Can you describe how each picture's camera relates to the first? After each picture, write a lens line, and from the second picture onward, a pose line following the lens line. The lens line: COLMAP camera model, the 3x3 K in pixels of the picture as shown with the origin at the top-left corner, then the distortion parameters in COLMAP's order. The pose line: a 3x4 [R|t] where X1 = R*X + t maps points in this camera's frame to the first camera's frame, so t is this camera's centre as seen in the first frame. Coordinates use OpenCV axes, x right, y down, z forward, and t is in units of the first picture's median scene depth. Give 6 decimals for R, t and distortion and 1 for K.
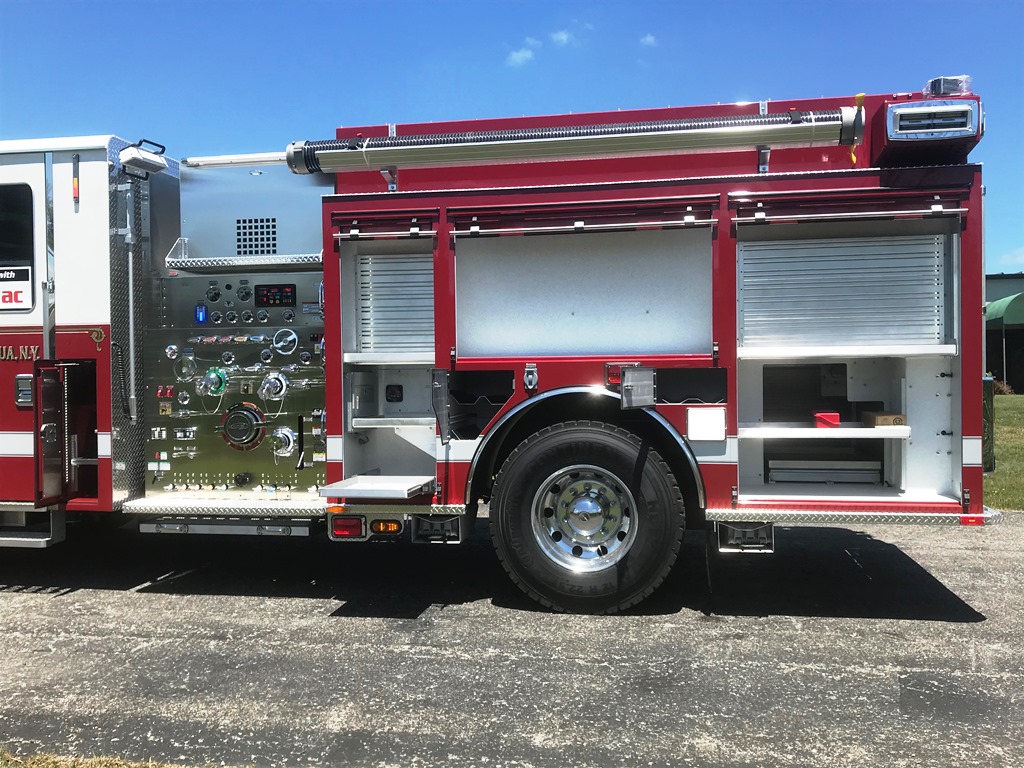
lens RADIAL K [[948.3, 0, 512.0], [0, 948.3, 384.0], [0, 0, 1]] dist [-0.001676, 0.013009]
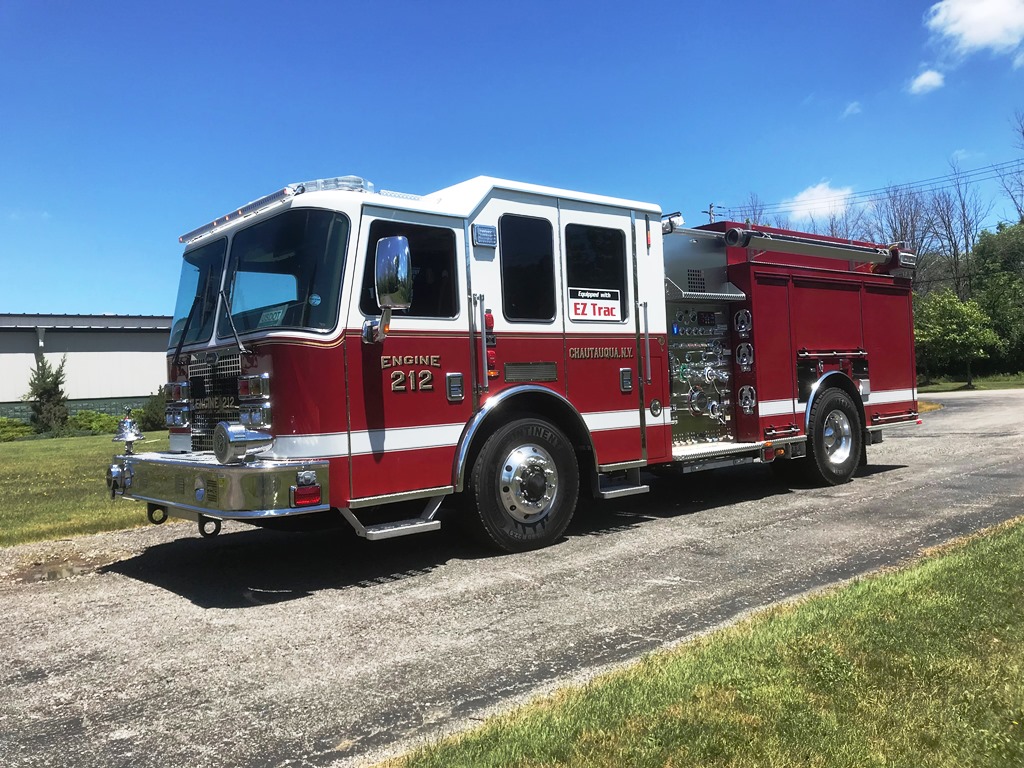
lens RADIAL K [[823.9, 0, 491.9], [0, 823.9, 390.6], [0, 0, 1]] dist [0.112465, -0.000052]
pose [[0.643401, -0.021833, 0.765218, -1.583444], [0.053869, 0.998407, -0.016807, 0.032481], [-0.763632, 0.052035, 0.643552, 0.385150]]
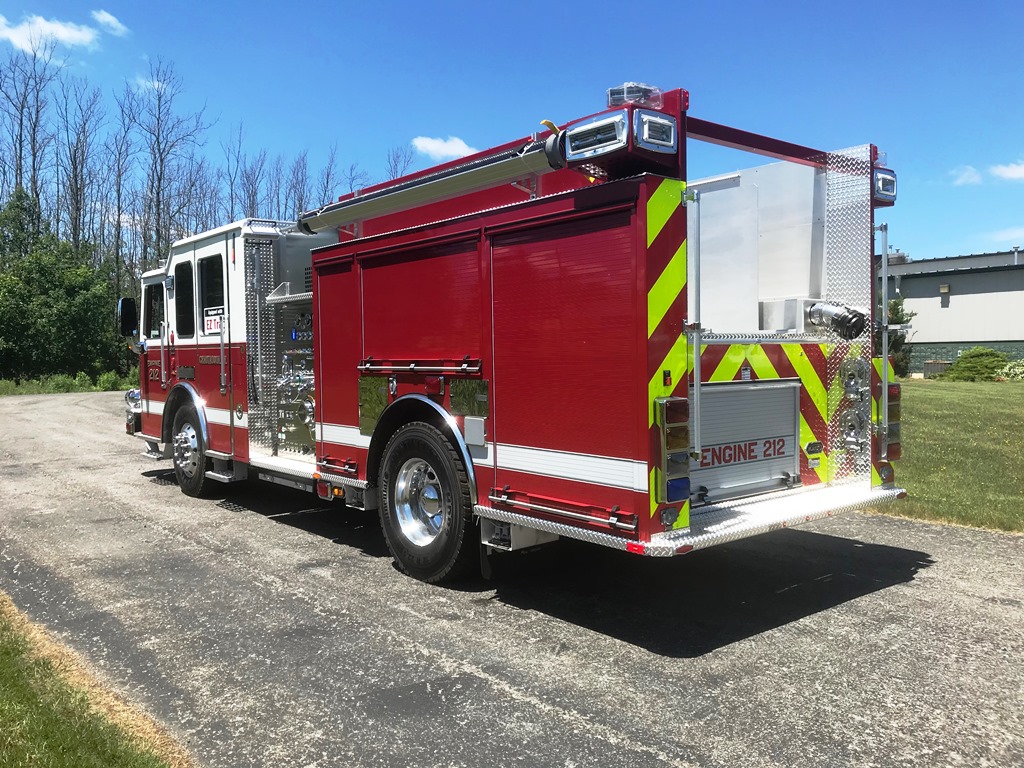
lens RADIAL K [[846.1, 0, 512.0], [0, 846.1, 384.0], [0, 0, 1]] dist [0.002032, 0.001105]
pose [[0.762856, 0.024338, -0.646110, 0.796329], [-0.001222, 0.999344, 0.036202, -0.045612], [0.646567, -0.026827, 0.762385, 0.228529]]
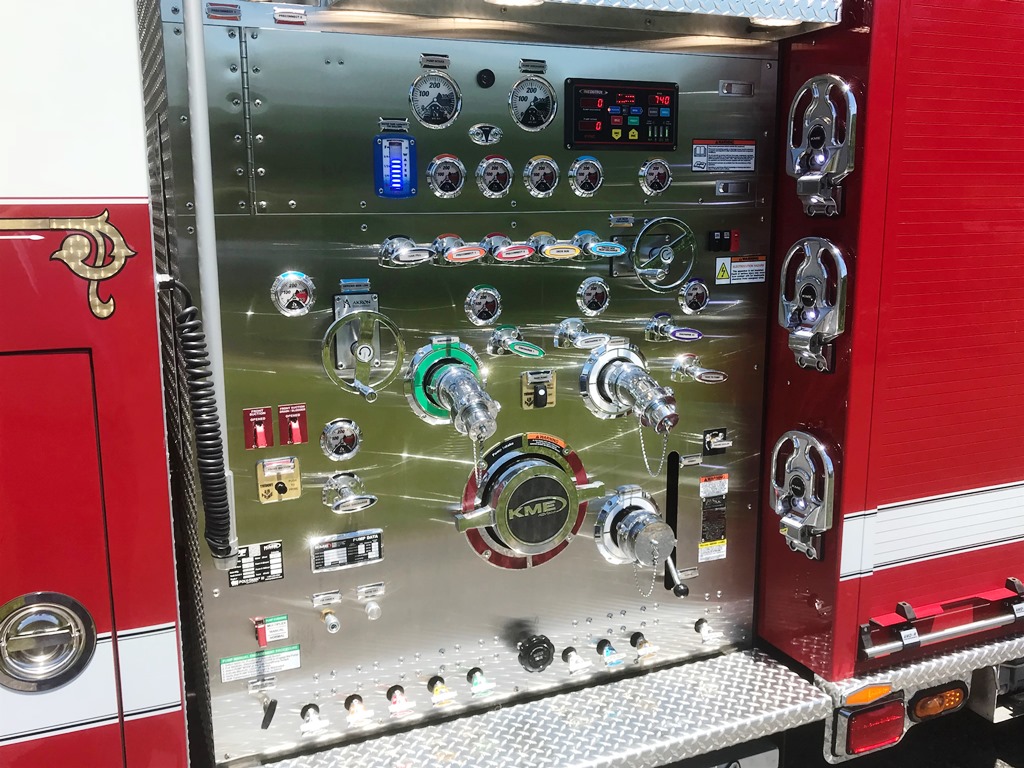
lens RADIAL K [[948.3, 0, 512.0], [0, 948.3, 384.0], [0, 0, 1]] dist [-0.001676, 0.013009]
pose [[0.830061, -0.101355, 0.548384, -0.483931], [0.002233, 0.983942, 0.178476, -0.060542], [-0.557668, -0.146922, 0.816958, 0.744200]]
